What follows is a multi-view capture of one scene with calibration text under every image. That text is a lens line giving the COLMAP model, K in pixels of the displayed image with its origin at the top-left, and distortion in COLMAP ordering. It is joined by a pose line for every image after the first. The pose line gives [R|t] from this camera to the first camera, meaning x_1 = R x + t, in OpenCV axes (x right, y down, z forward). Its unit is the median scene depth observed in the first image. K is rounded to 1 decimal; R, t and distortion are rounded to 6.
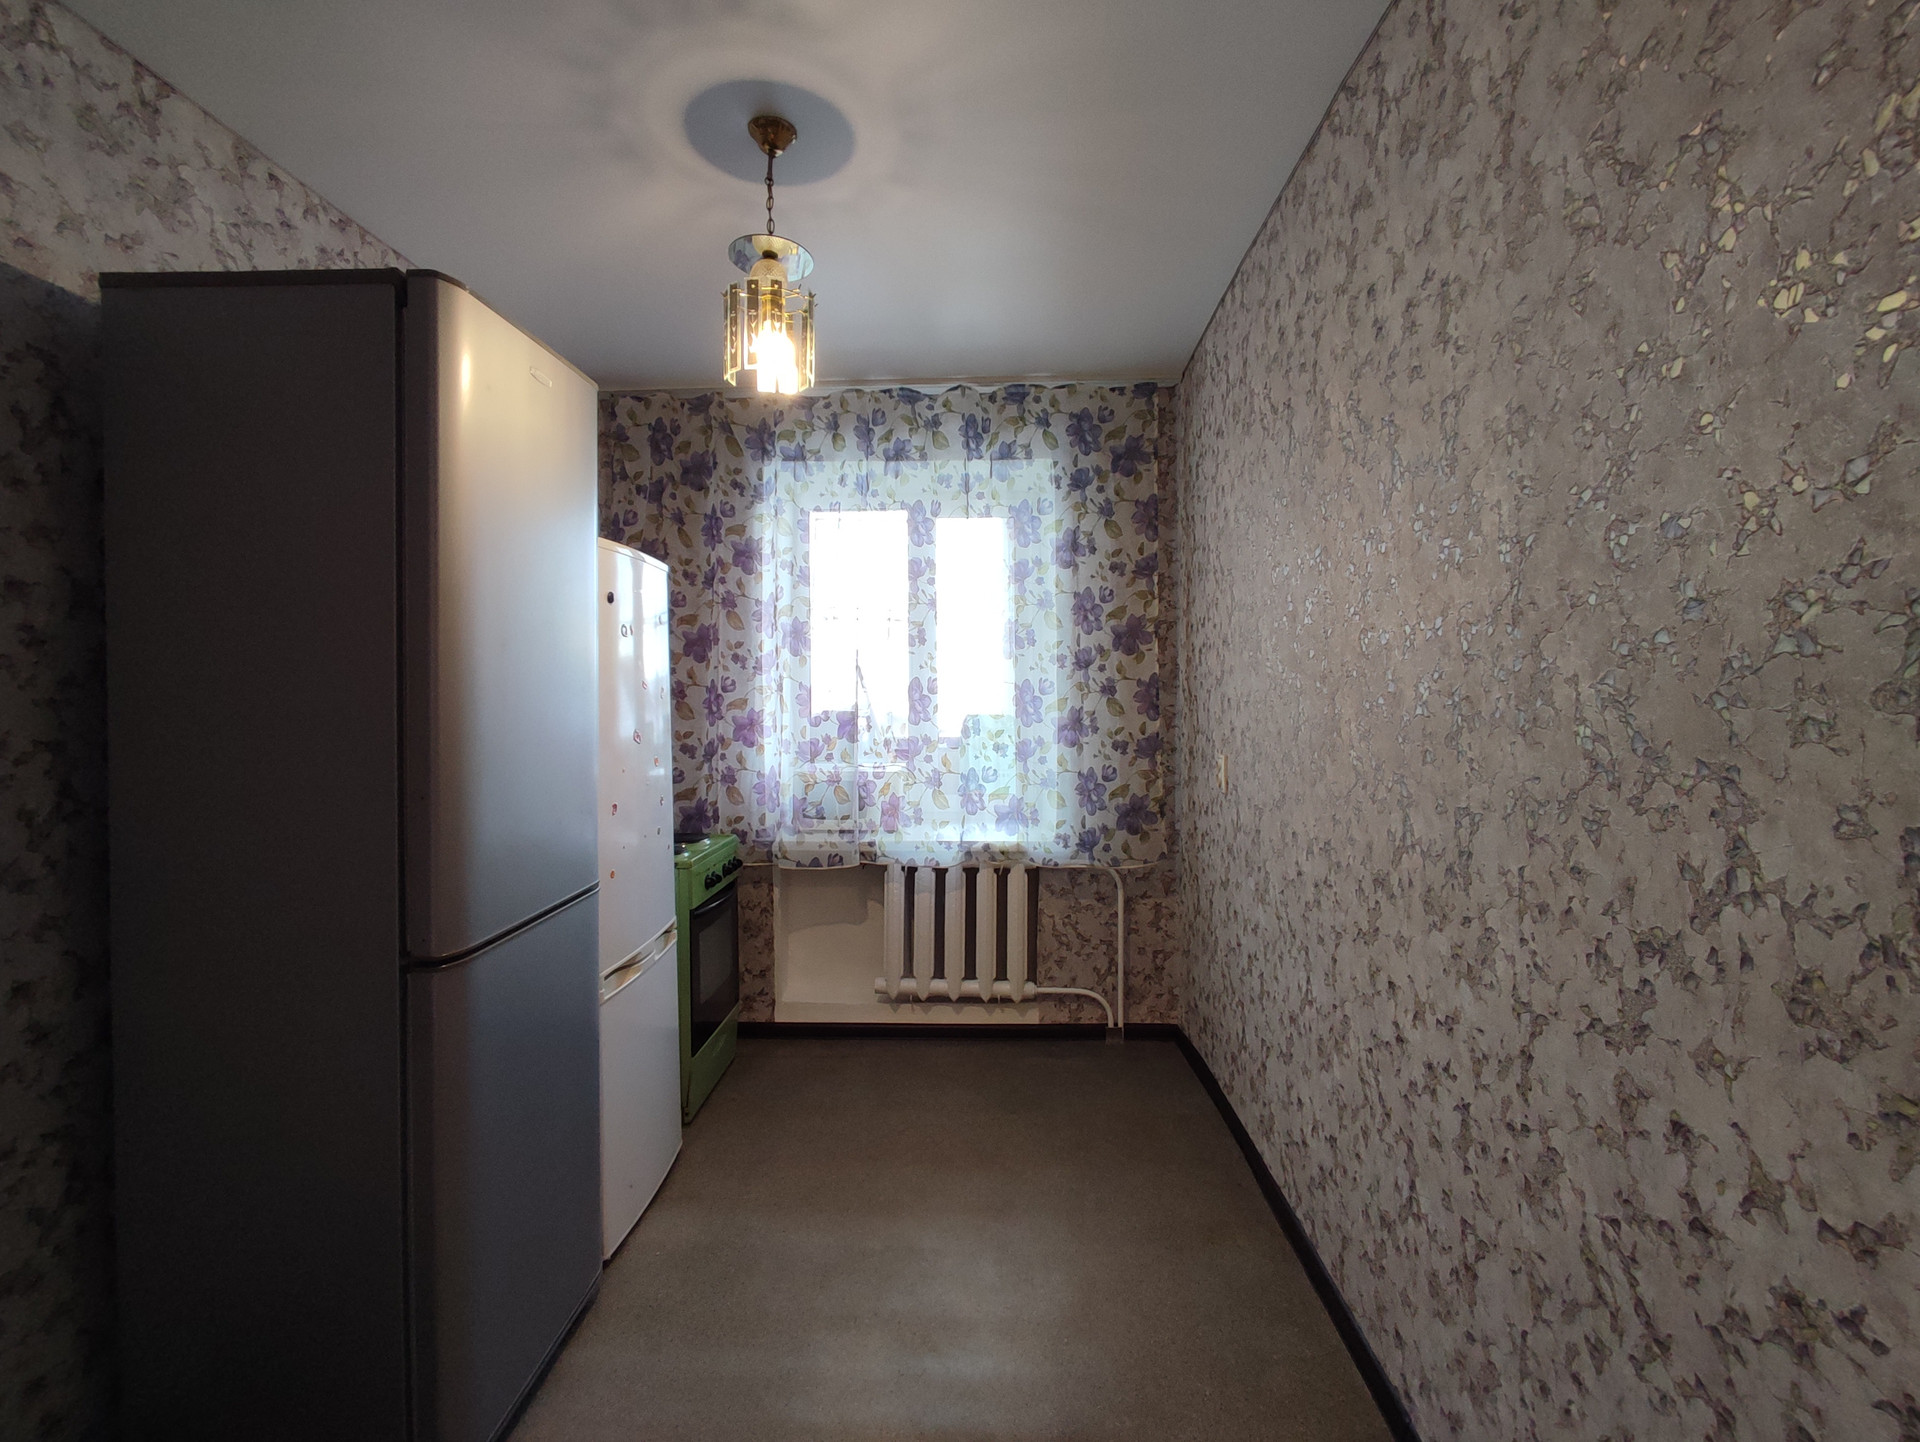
lens RADIAL K [[874.4, 0, 961.2], [0, 874.4, 693.8], [0, 0, 1]] dist [-0.001236, -0.000091]
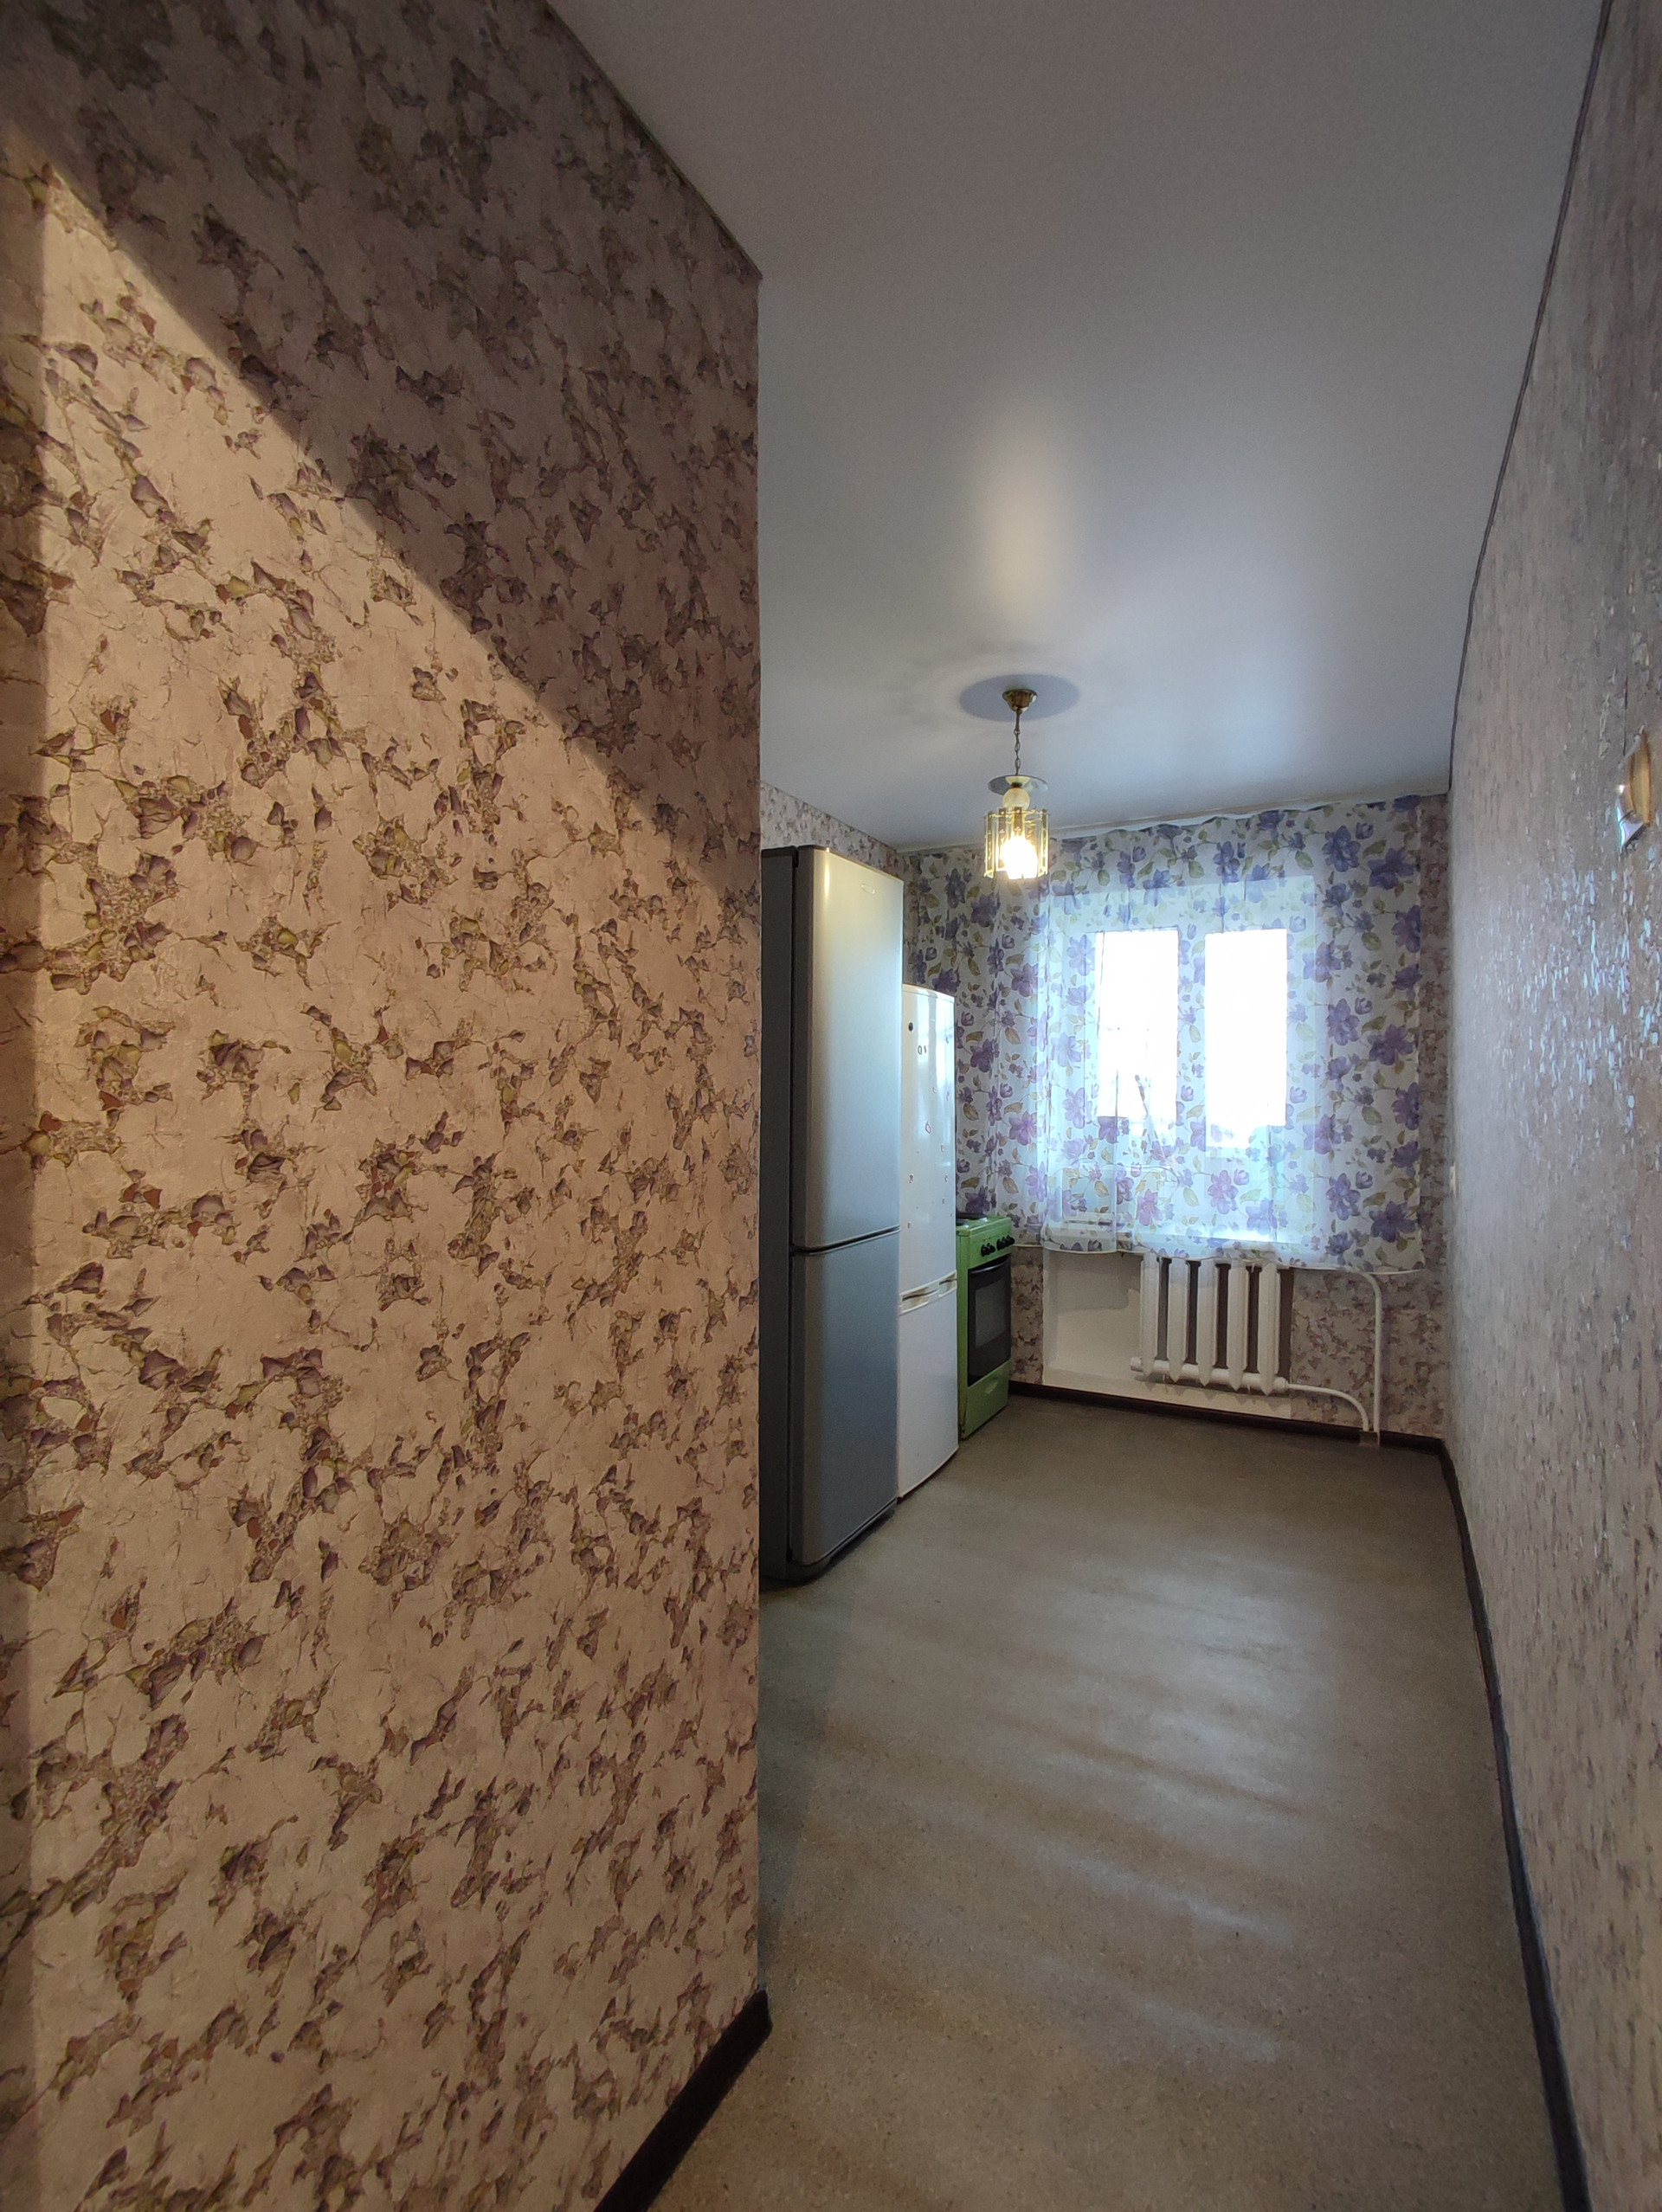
lens RADIAL K [[1007.6, 0, 833.4], [0, 1007.6, 1104.8], [0, 0, 1]] dist [-0.001236, -0.000091]
pose [[0.890284, 0.014095, -0.455187, 0.152929], [-0.014041, 0.999895, 0.003500, 0.007050], [0.455189, 0.003275, 0.890389, -0.333596]]
